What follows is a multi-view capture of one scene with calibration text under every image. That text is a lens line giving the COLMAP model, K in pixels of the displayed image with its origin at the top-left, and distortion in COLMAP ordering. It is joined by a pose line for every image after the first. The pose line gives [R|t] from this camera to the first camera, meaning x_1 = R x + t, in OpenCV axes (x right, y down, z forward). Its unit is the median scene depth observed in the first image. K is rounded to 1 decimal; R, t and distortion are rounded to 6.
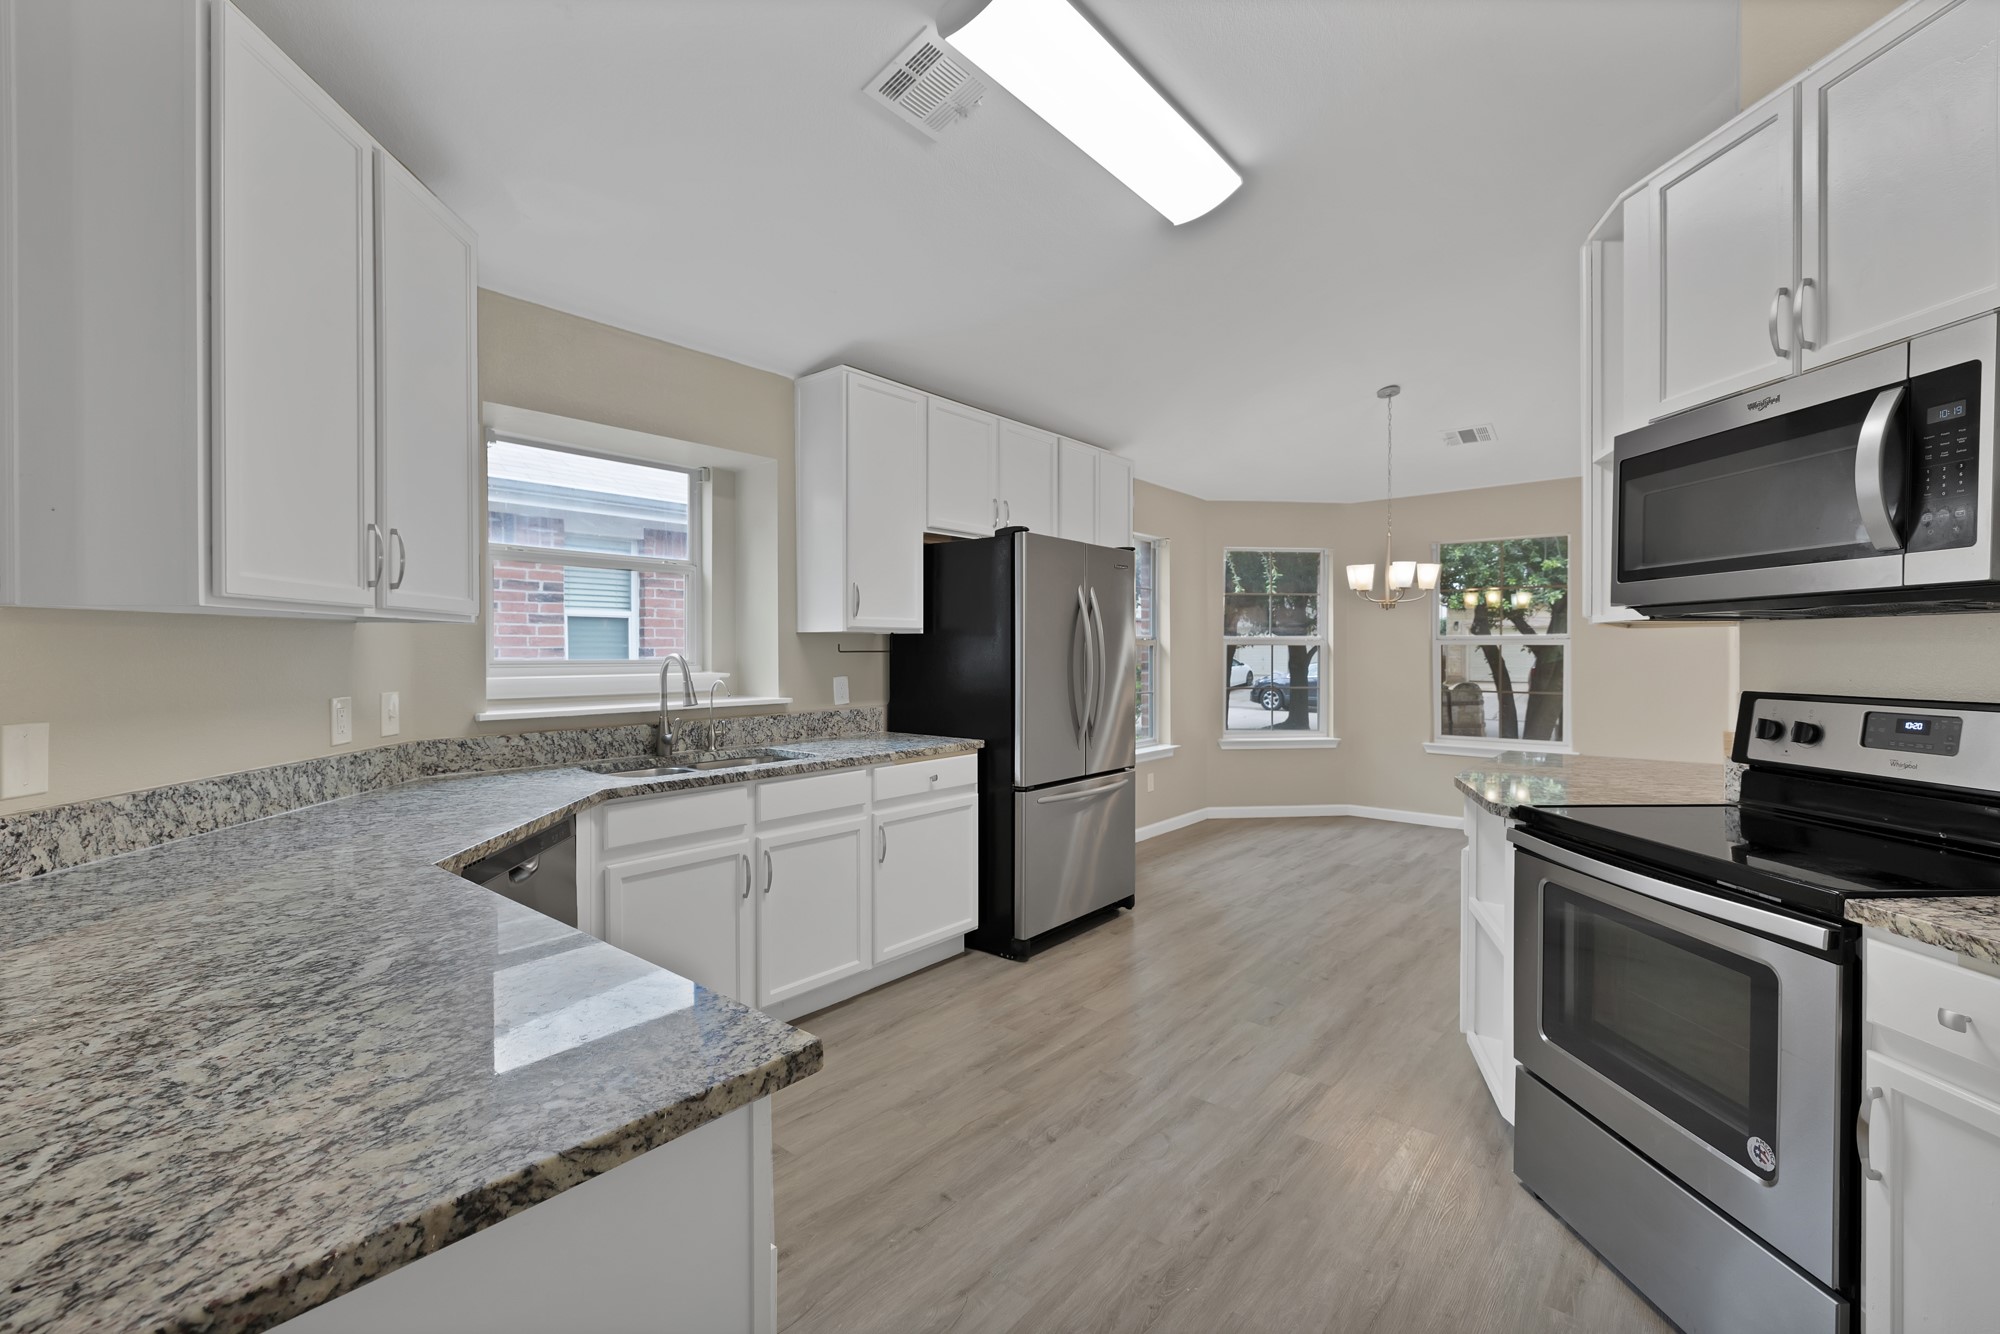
lens RADIAL K [[860.6, 0, 997.3], [0, 860.6, 660.5], [0, 0, 1]] dist [-0.000614, -0.000023]
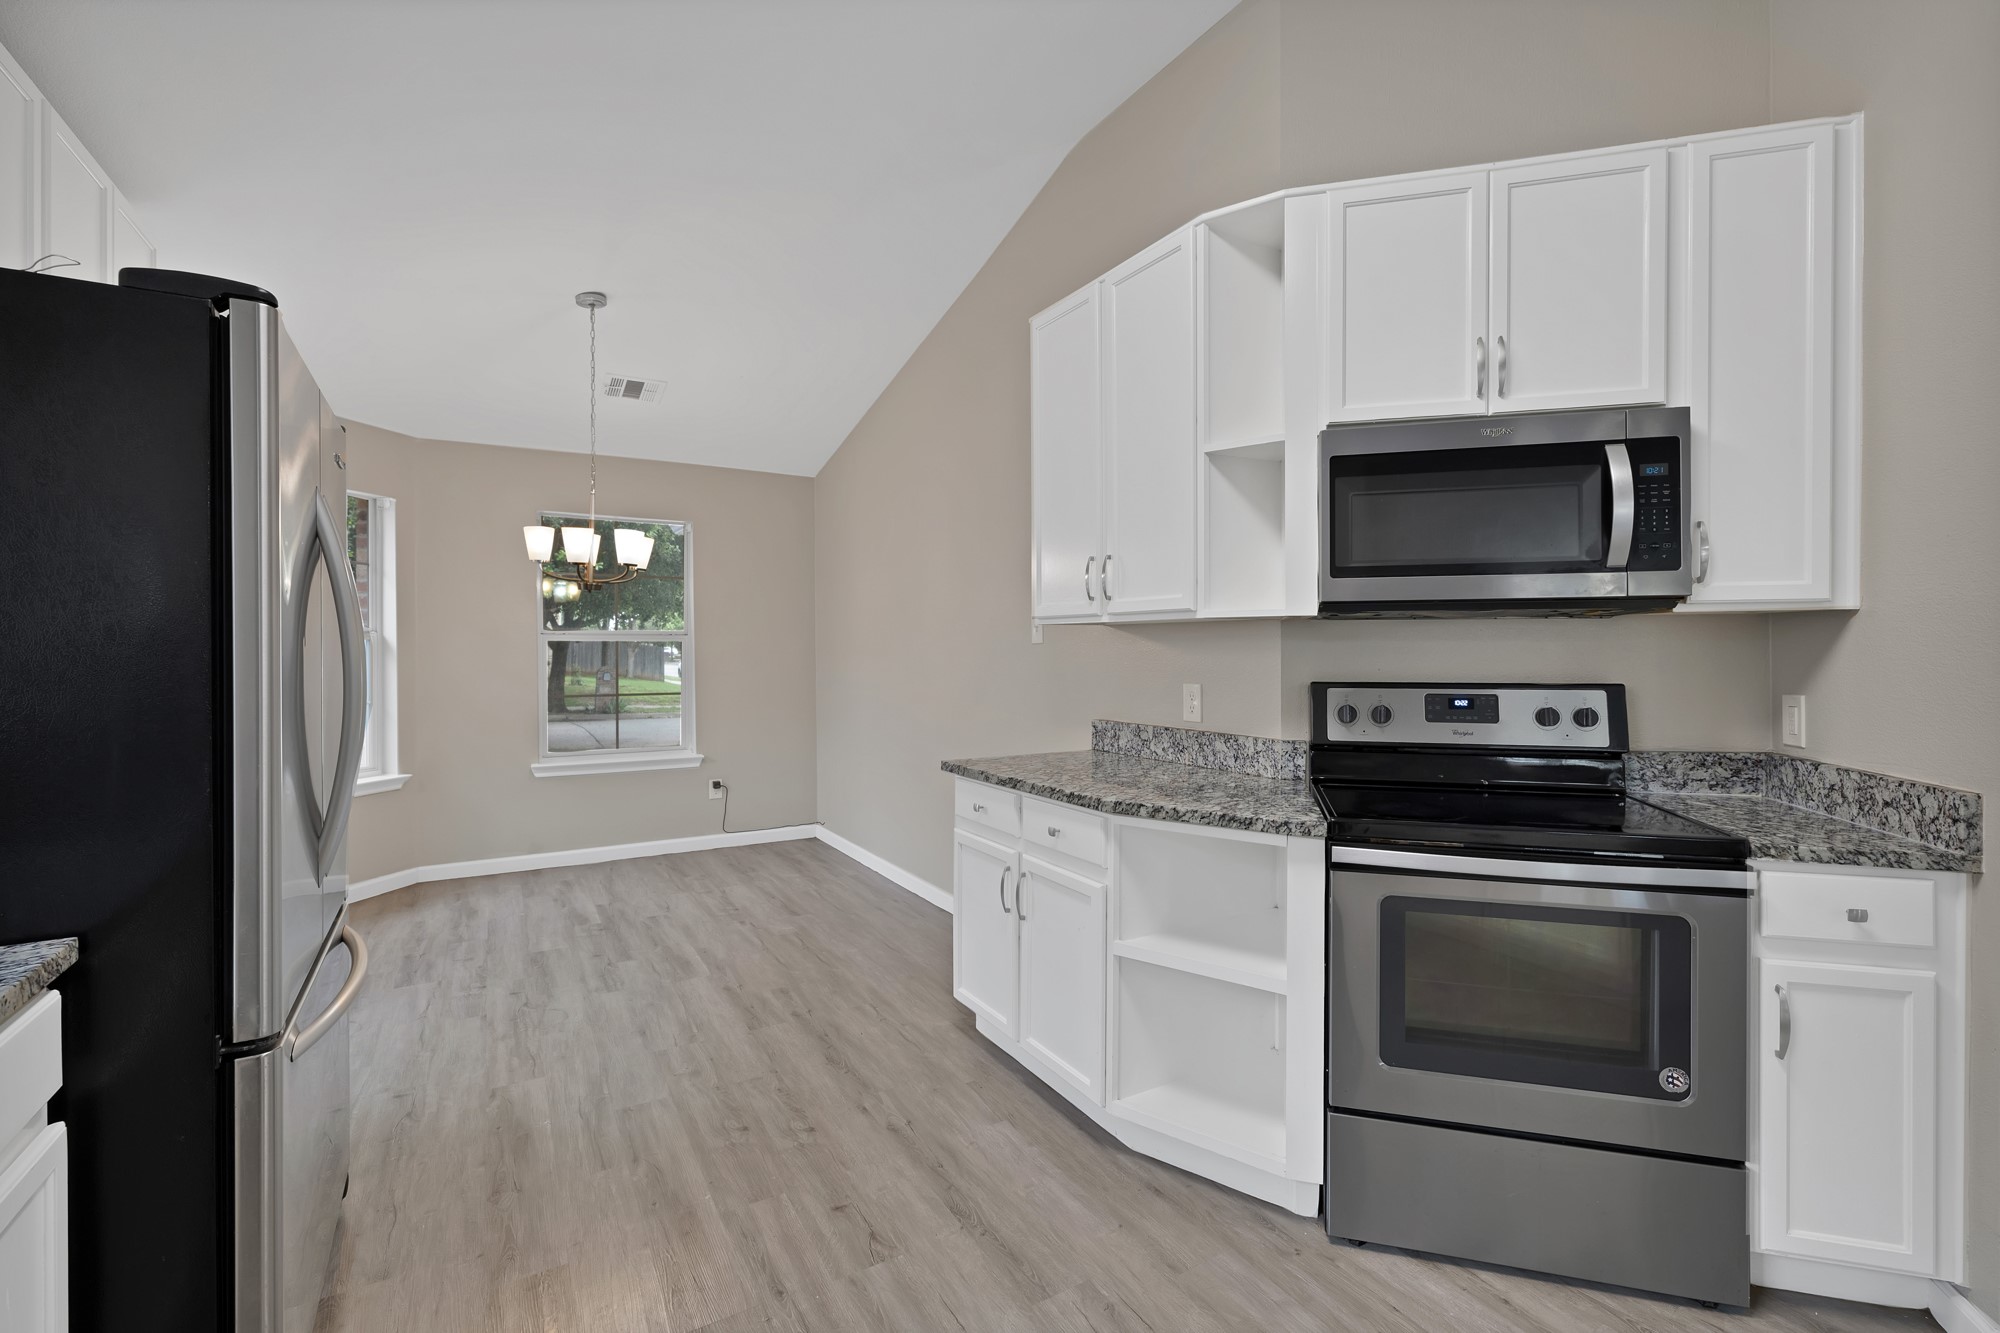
lens RADIAL K [[869.2, 0, 1003.0], [0, 869.2, 651.4], [0, 0, 1]] dist [-0.003804, -0.000407]
pose [[0.321597, -0.004527, 0.946866, -0.362905], [0.011939, 0.999928, 0.000726, -0.010627], [-0.946801, 0.011071, 0.321628, 1.063063]]
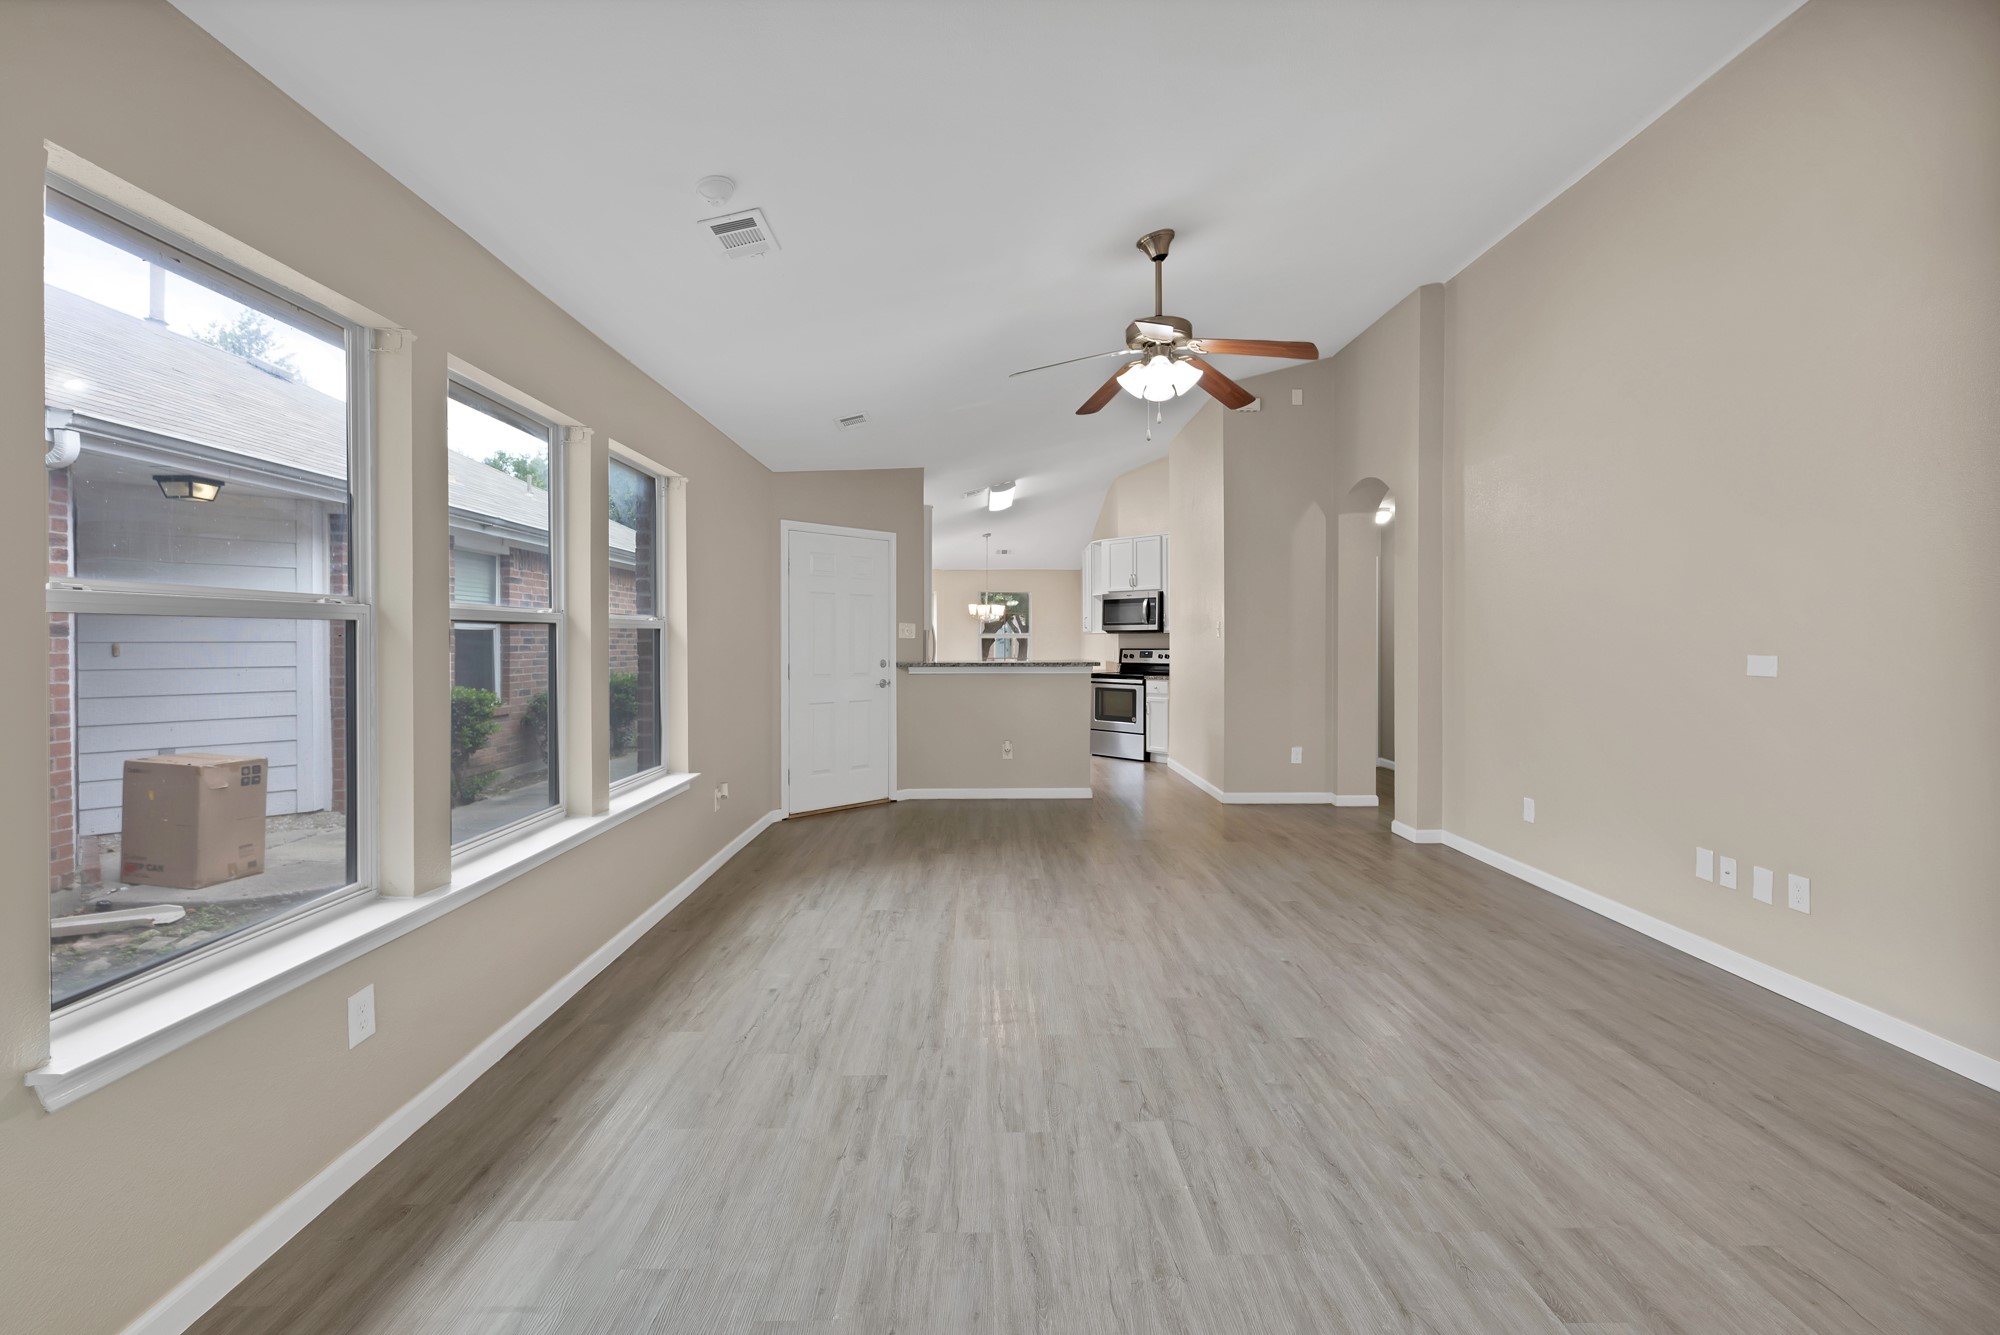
lens RADIAL K [[860.2, 0, 1002.7], [0, 860.2, 644.9], [0, 0, 1]] dist [-0.000728, 0.000542]
pose [[0.753188, -0.001336, 0.657804, -2.856866], [0.006080, 0.999969, -0.004930, 0.037780], [-0.657777, 0.007713, 0.753173, -2.236092]]
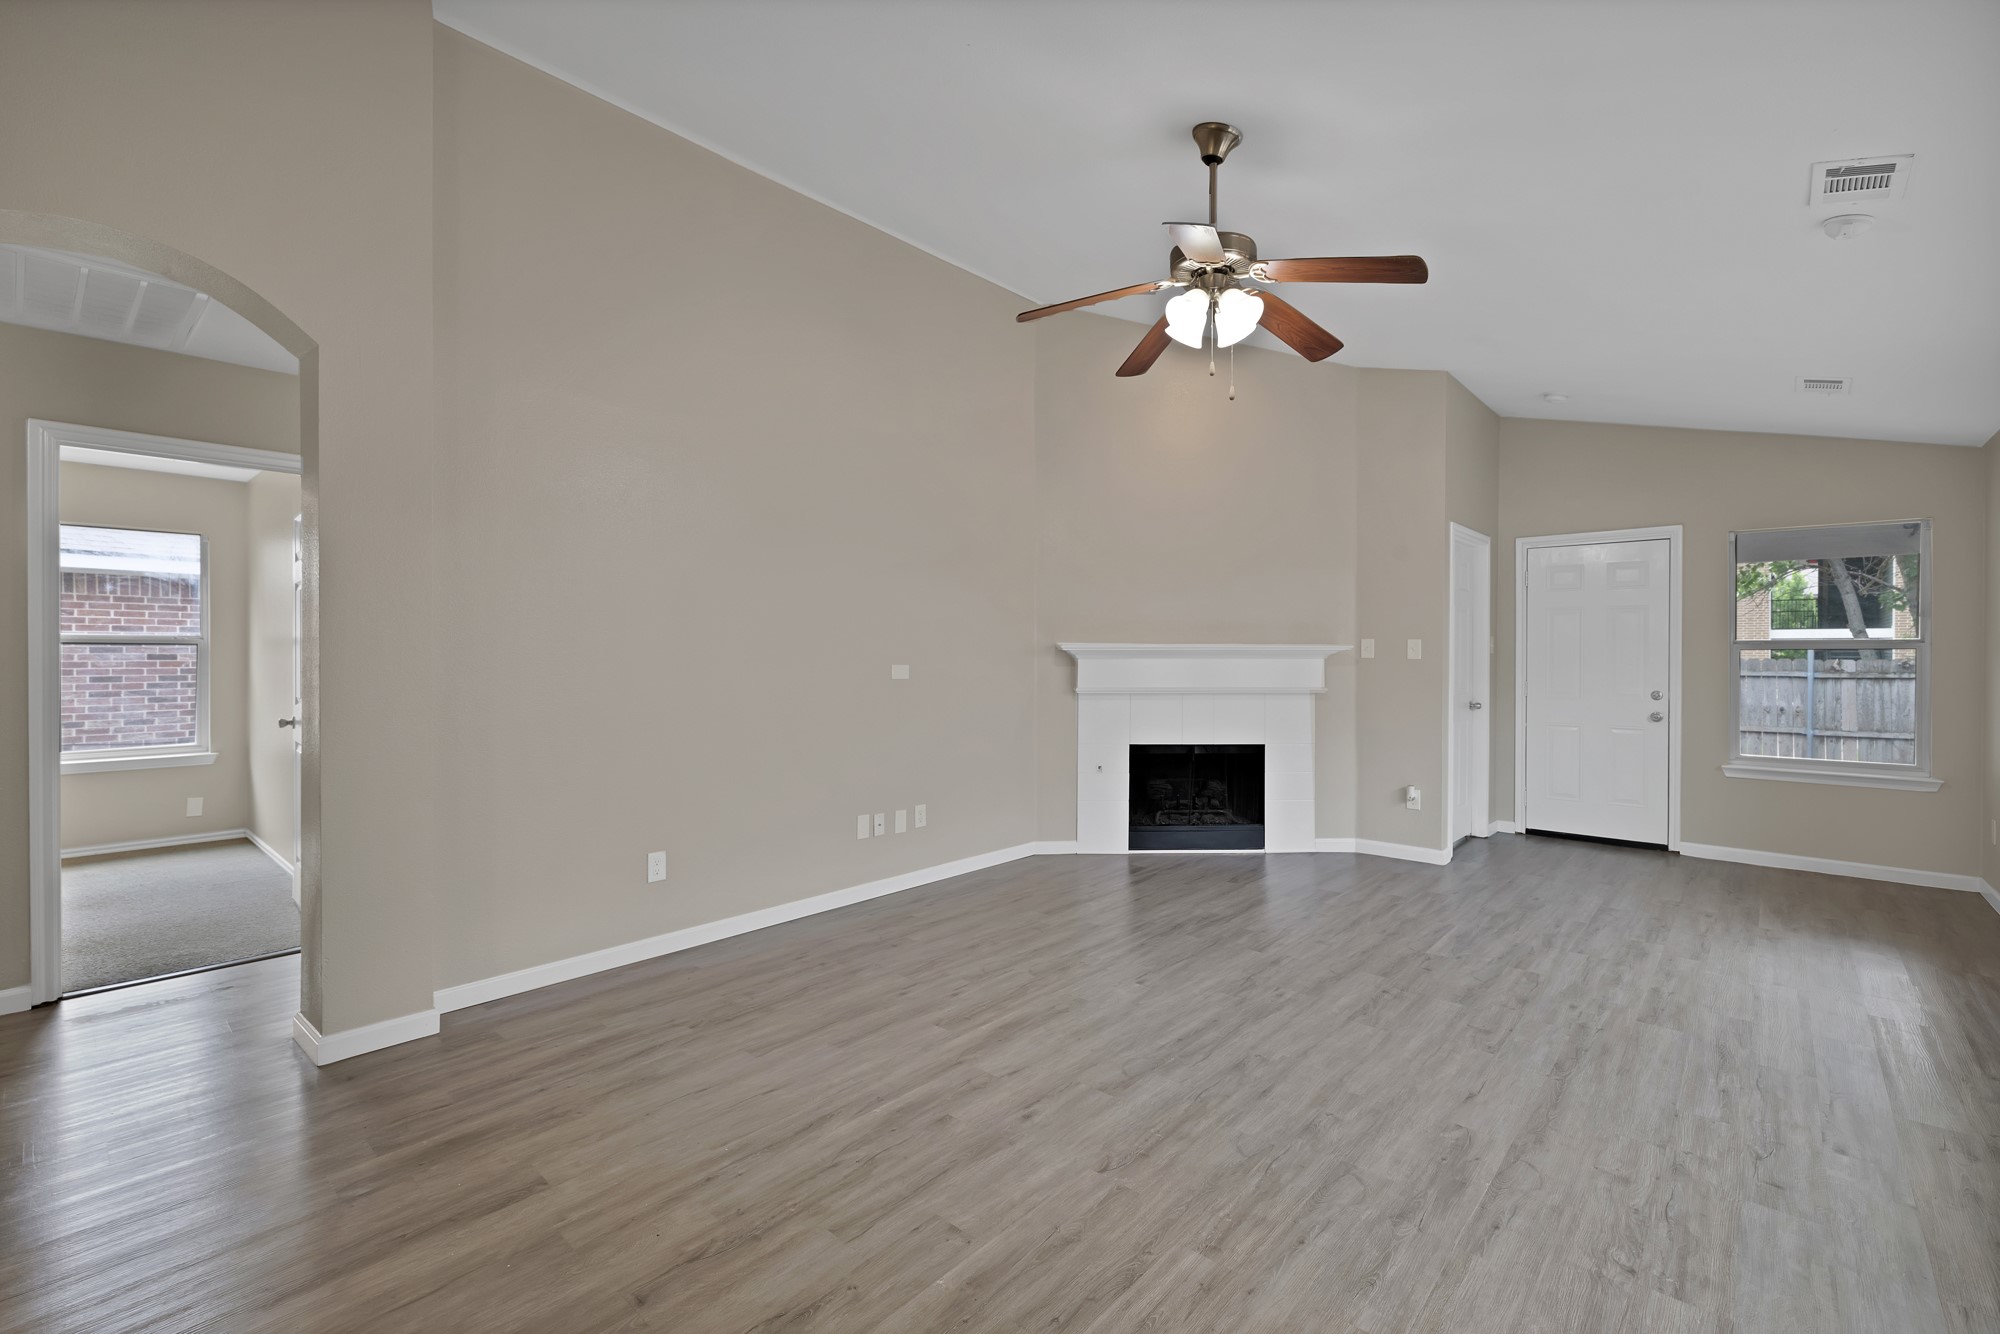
lens RADIAL K [[860.6, 0, 997.3], [0, 860.6, 660.5], [0, 0, 1]] dist [-0.000614, -0.000023]
pose [[-0.999258, 0.000844, 0.038499, -1.106001], [0.001686, 0.999760, 0.021841, -0.004693], [-0.038471, 0.021890, -0.999020, 0.348931]]
